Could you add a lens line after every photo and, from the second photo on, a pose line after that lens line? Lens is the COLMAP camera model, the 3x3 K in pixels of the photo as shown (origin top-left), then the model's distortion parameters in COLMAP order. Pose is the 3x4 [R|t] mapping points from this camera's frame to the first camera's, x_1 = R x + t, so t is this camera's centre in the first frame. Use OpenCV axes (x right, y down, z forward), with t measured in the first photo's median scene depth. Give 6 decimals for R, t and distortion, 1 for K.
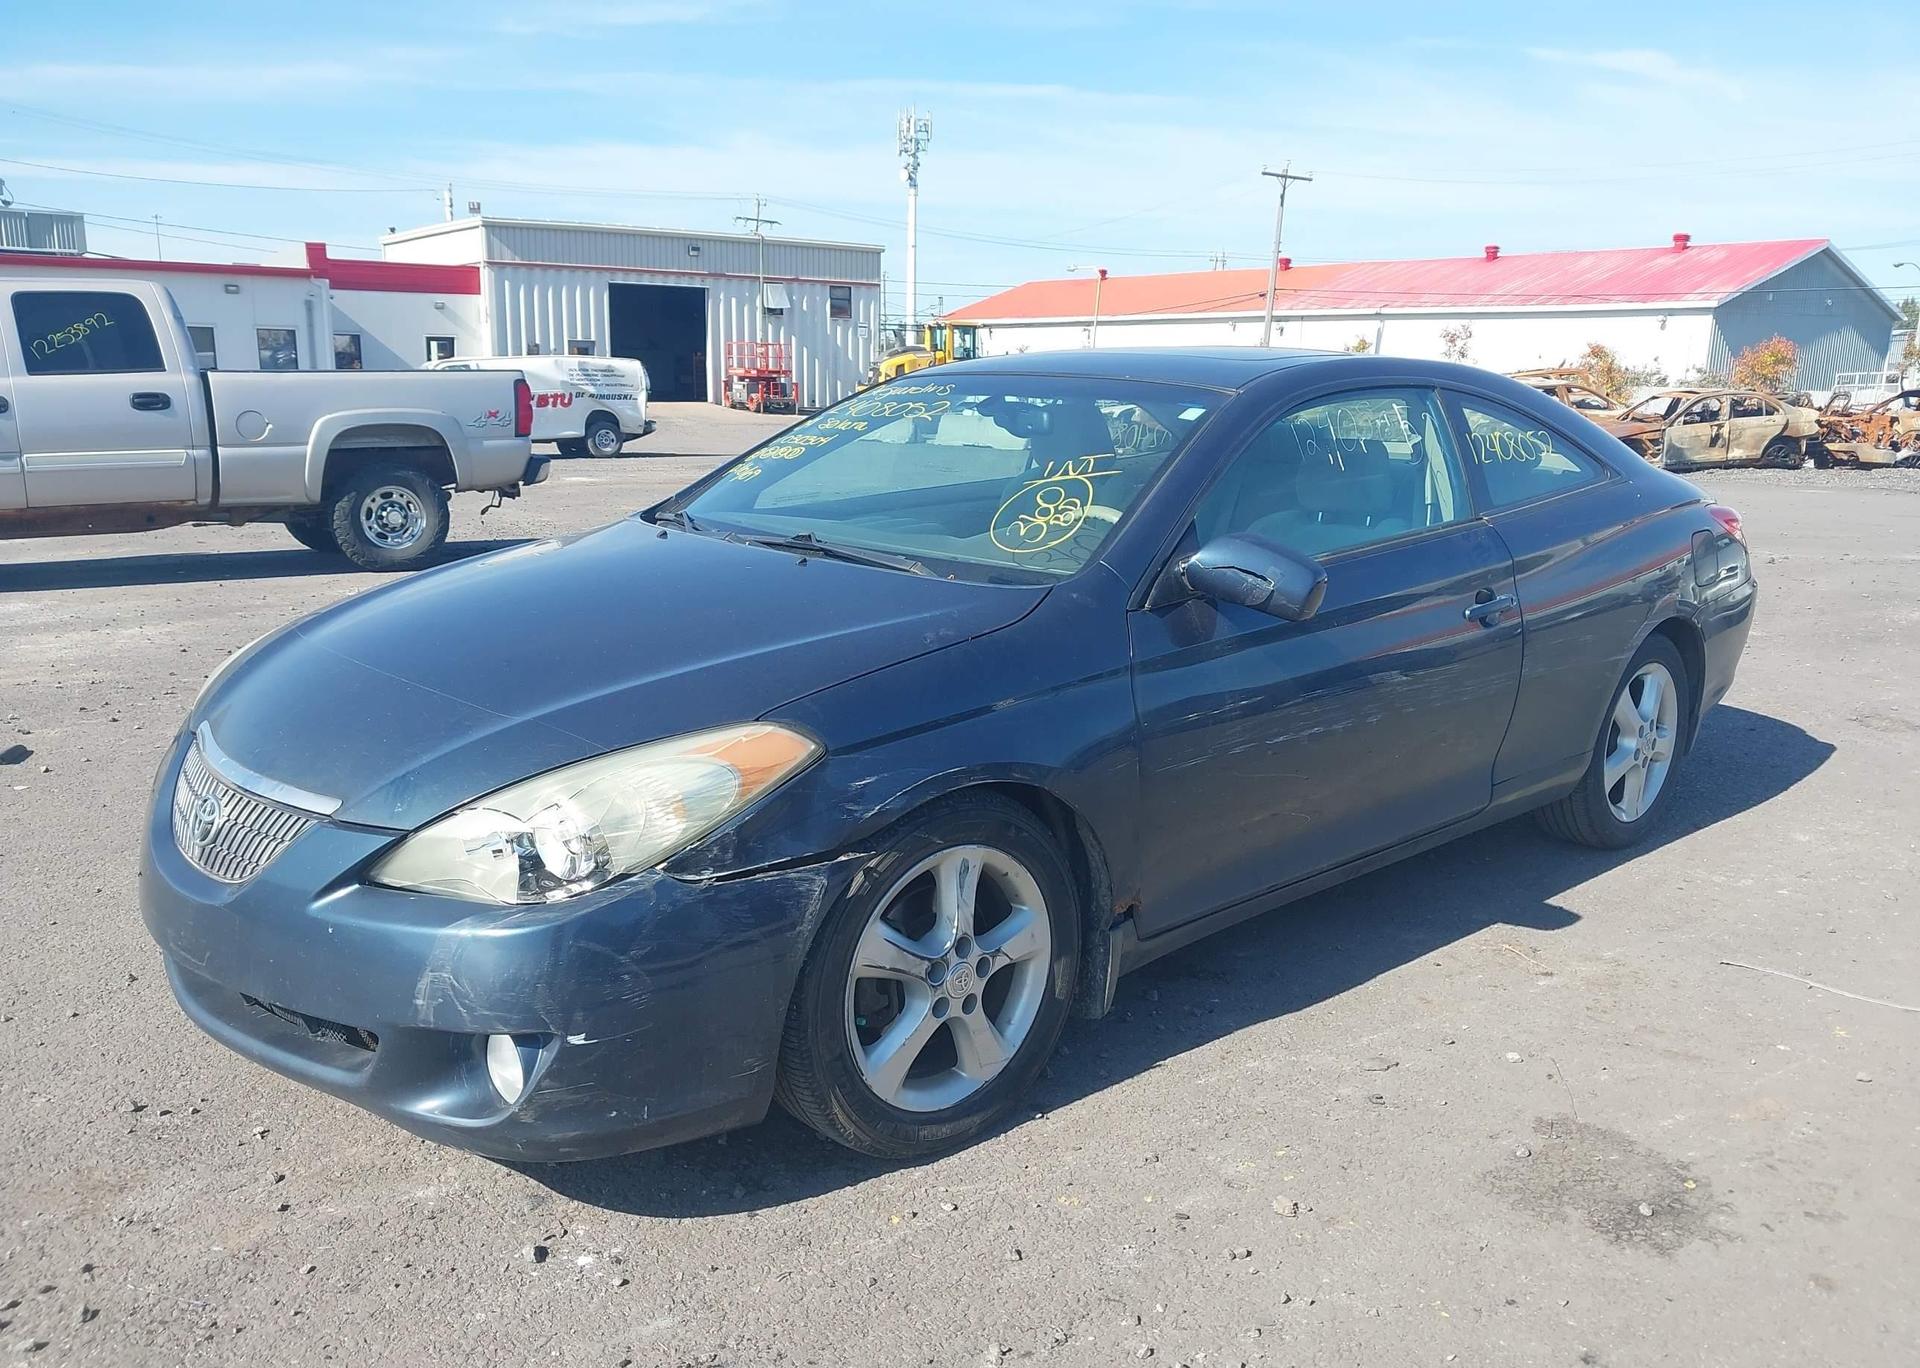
lens RADIAL K [[1528.6, 0, 979.8], [0, 1528.6, 695.7], [0, 0, 1]] dist [0.030723, -0.054771]
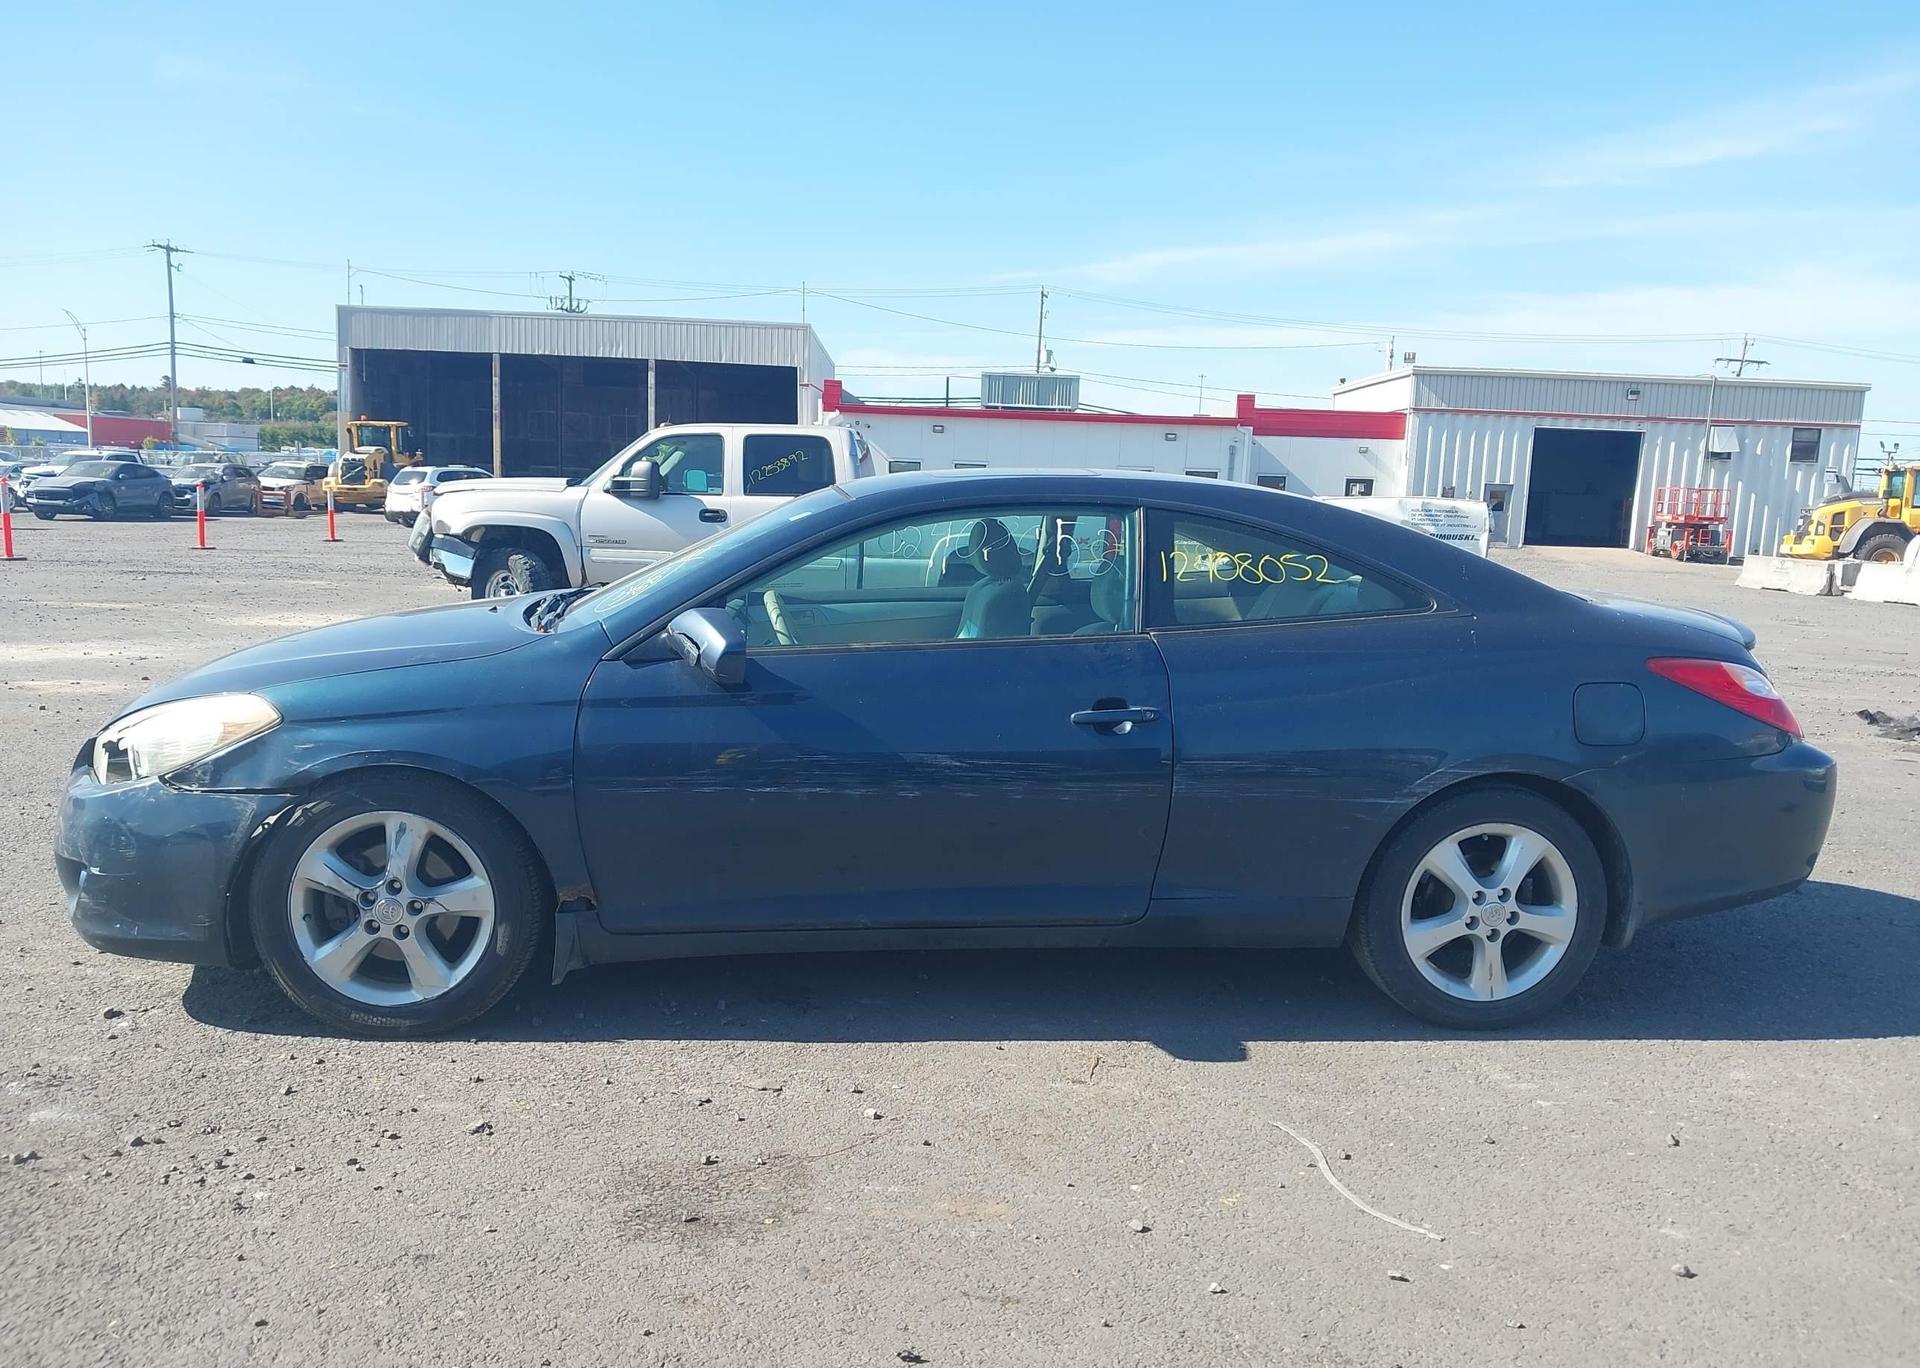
lens RADIAL K [[1528.6, 0, 977.4], [0, 1528.6, 685.6], [0, 0, 1]] dist [0.030723, -0.054771]
pose [[0.805719, 0.089098, -0.585558, 0.130568], [-0.145796, 0.988036, -0.050274, -0.002039], [0.574073, 0.125878, 0.809070, 0.018923]]
